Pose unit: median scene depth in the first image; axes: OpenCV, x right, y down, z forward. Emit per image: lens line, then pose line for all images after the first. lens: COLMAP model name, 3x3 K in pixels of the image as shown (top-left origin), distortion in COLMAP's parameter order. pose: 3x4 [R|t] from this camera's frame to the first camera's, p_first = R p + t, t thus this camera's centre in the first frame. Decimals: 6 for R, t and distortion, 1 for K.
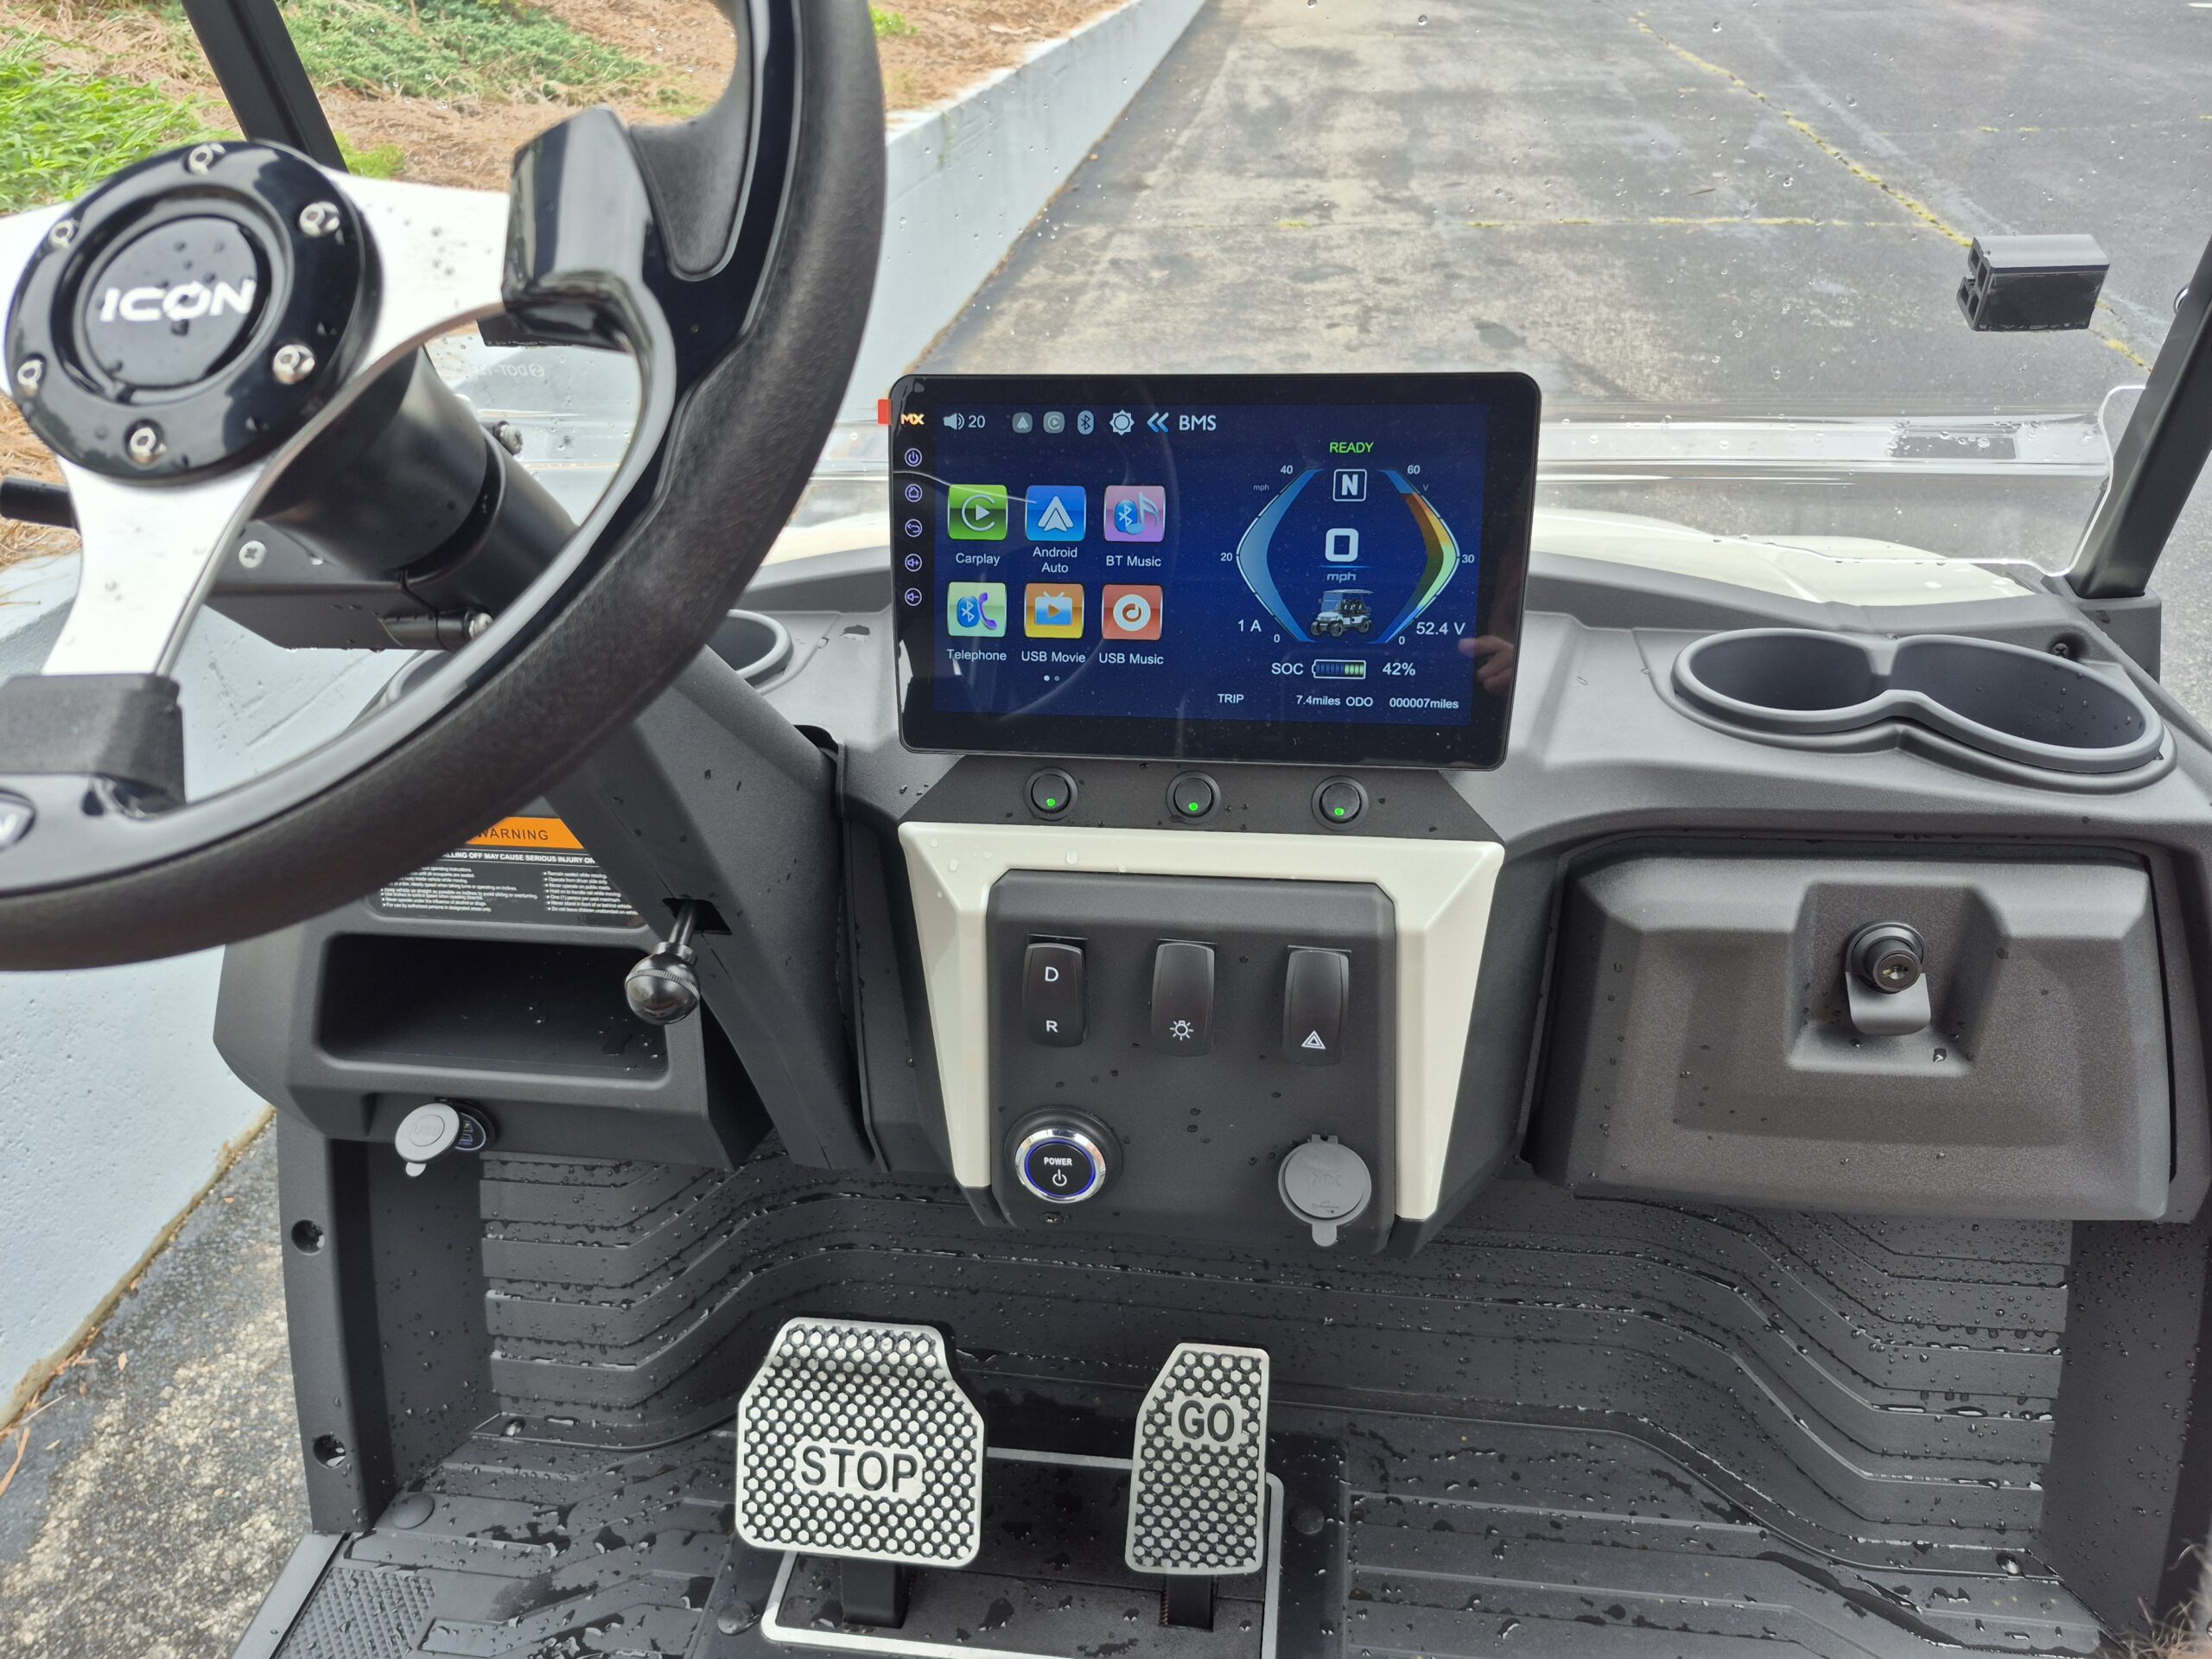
lens RADIAL K [[1540.5, 0, 965.5], [0, 1540.5, 838.9], [0, 0, 1]] dist [0.051044, -0.040932]
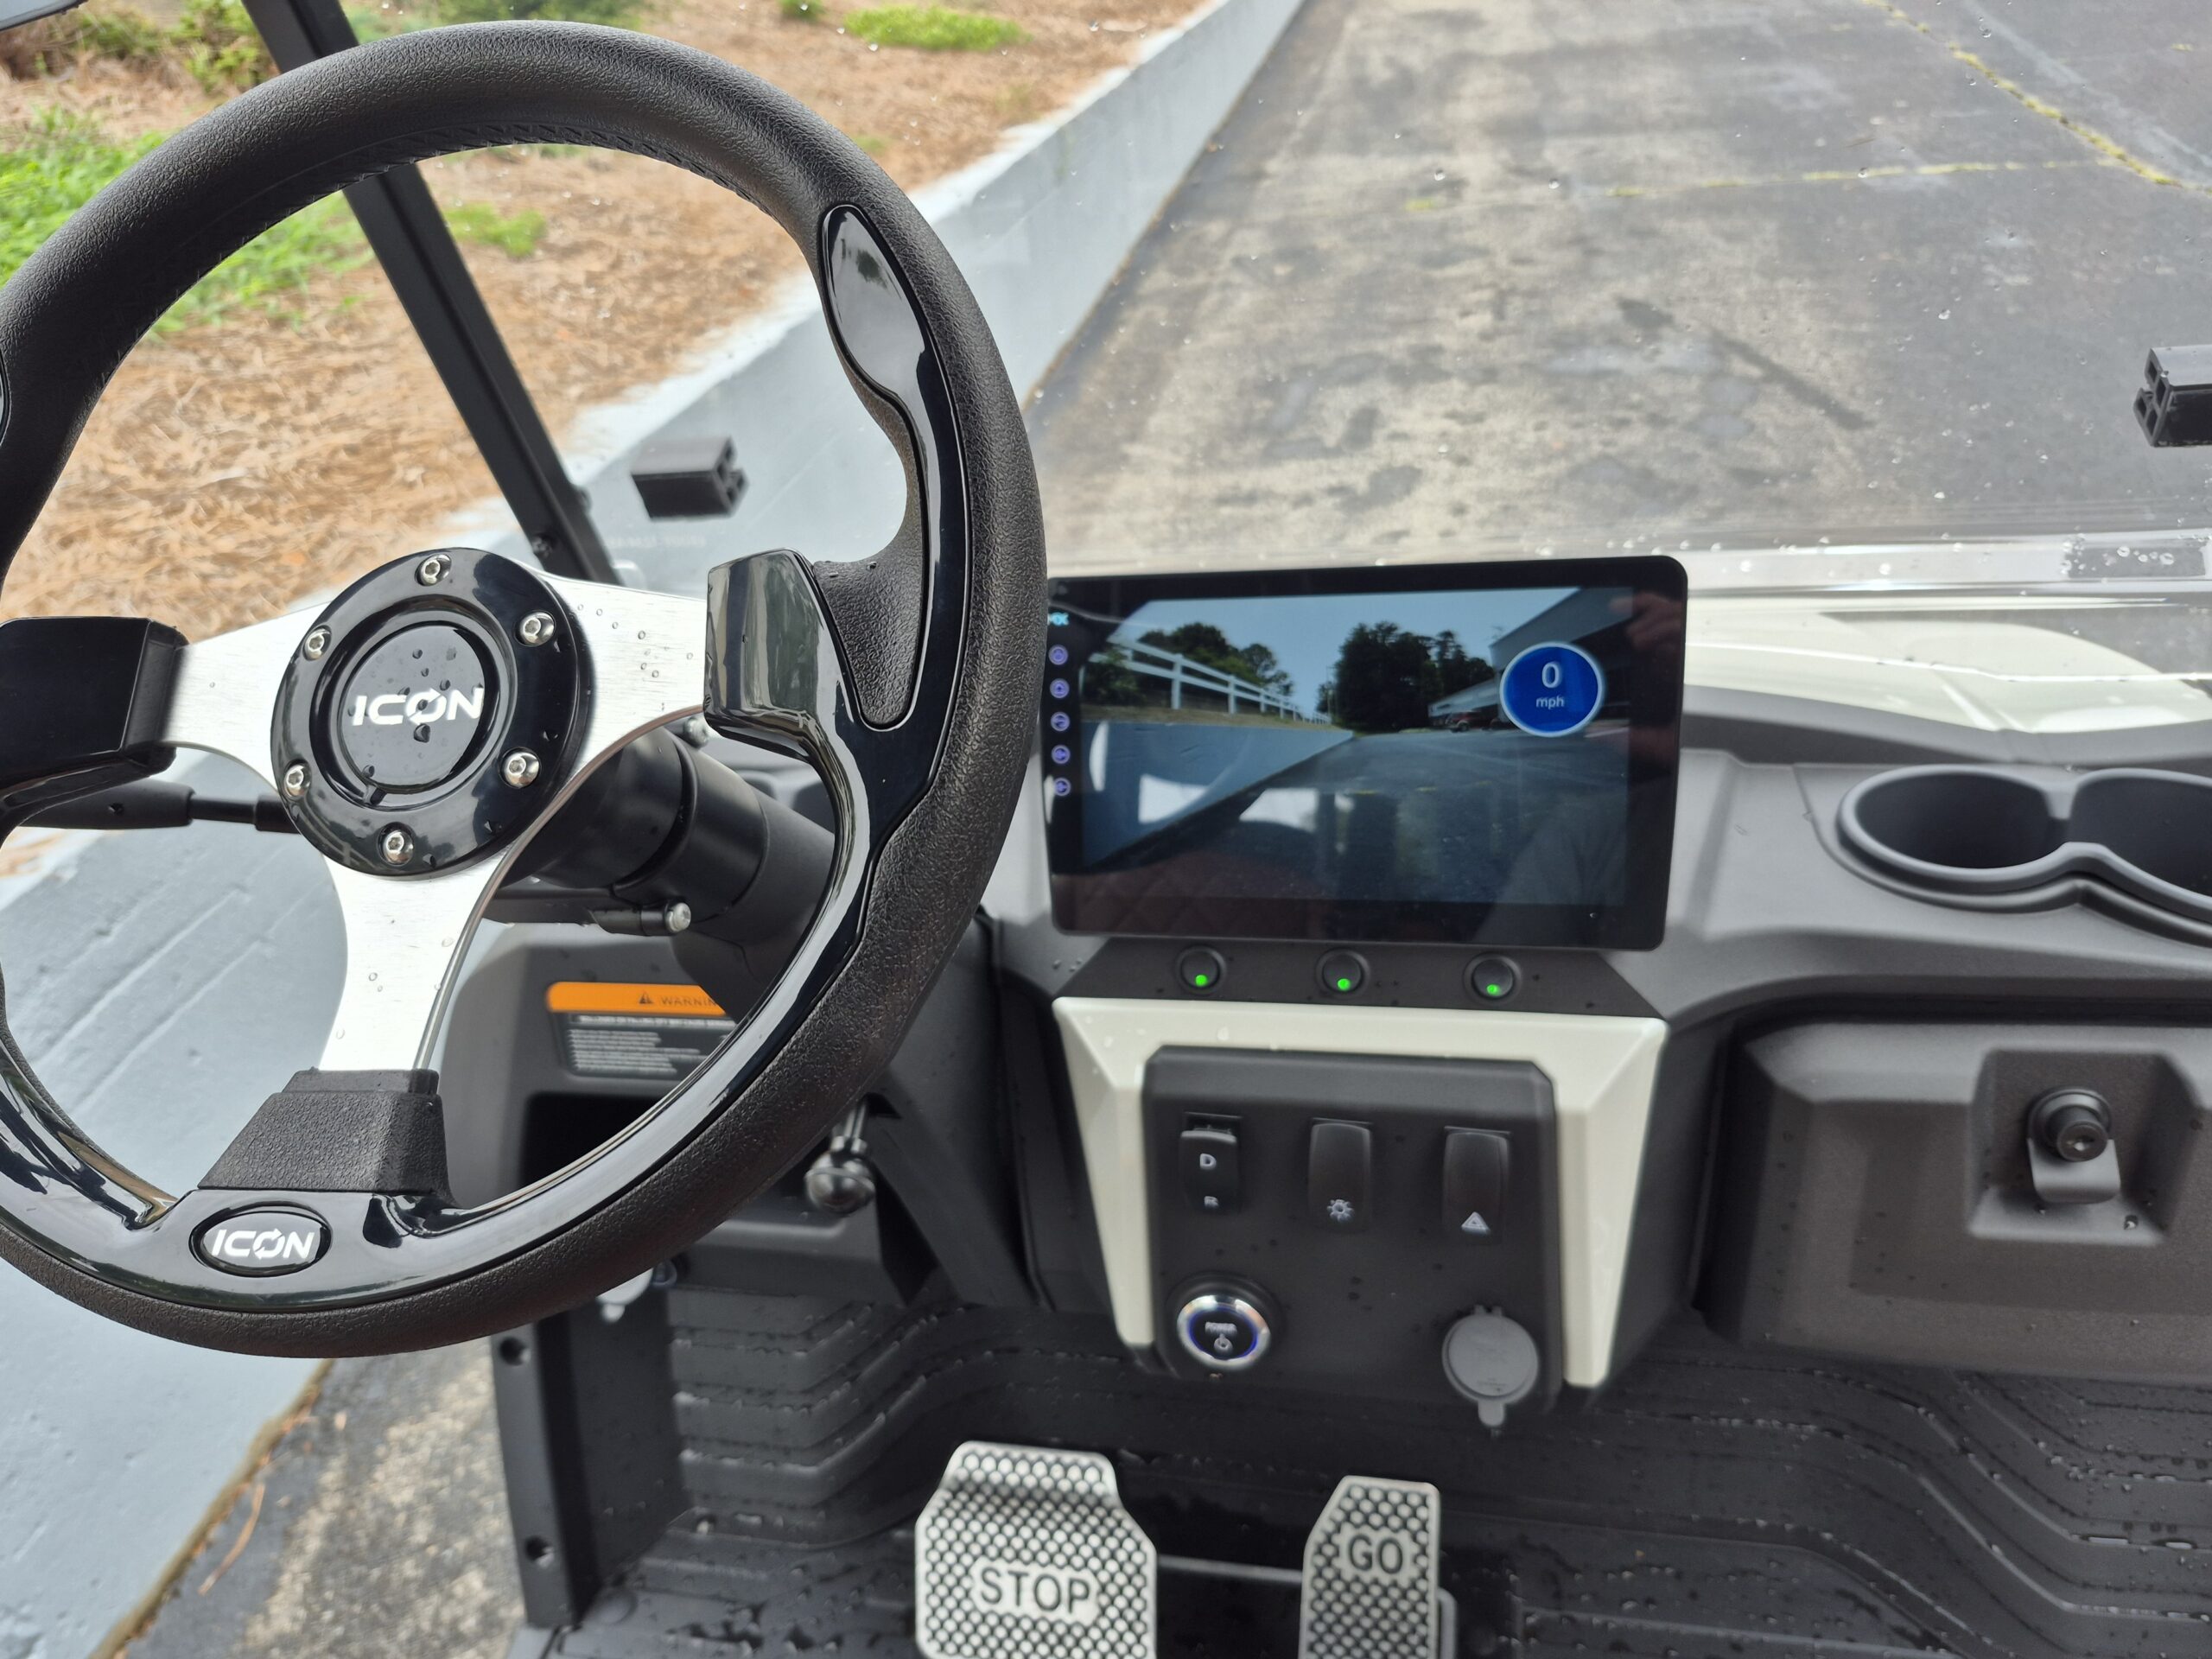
lens RADIAL K [[1540.5, 0, 948.9], [0, 1540.5, 813.6], [0, 0, 1]] dist [0.051044, -0.040932]
pose [[0.994837, -0.031182, -0.096574, -0.009009], [0.032421, 0.999411, 0.011282, -0.128766], [0.096165, -0.014355, 0.995262, -0.036007]]
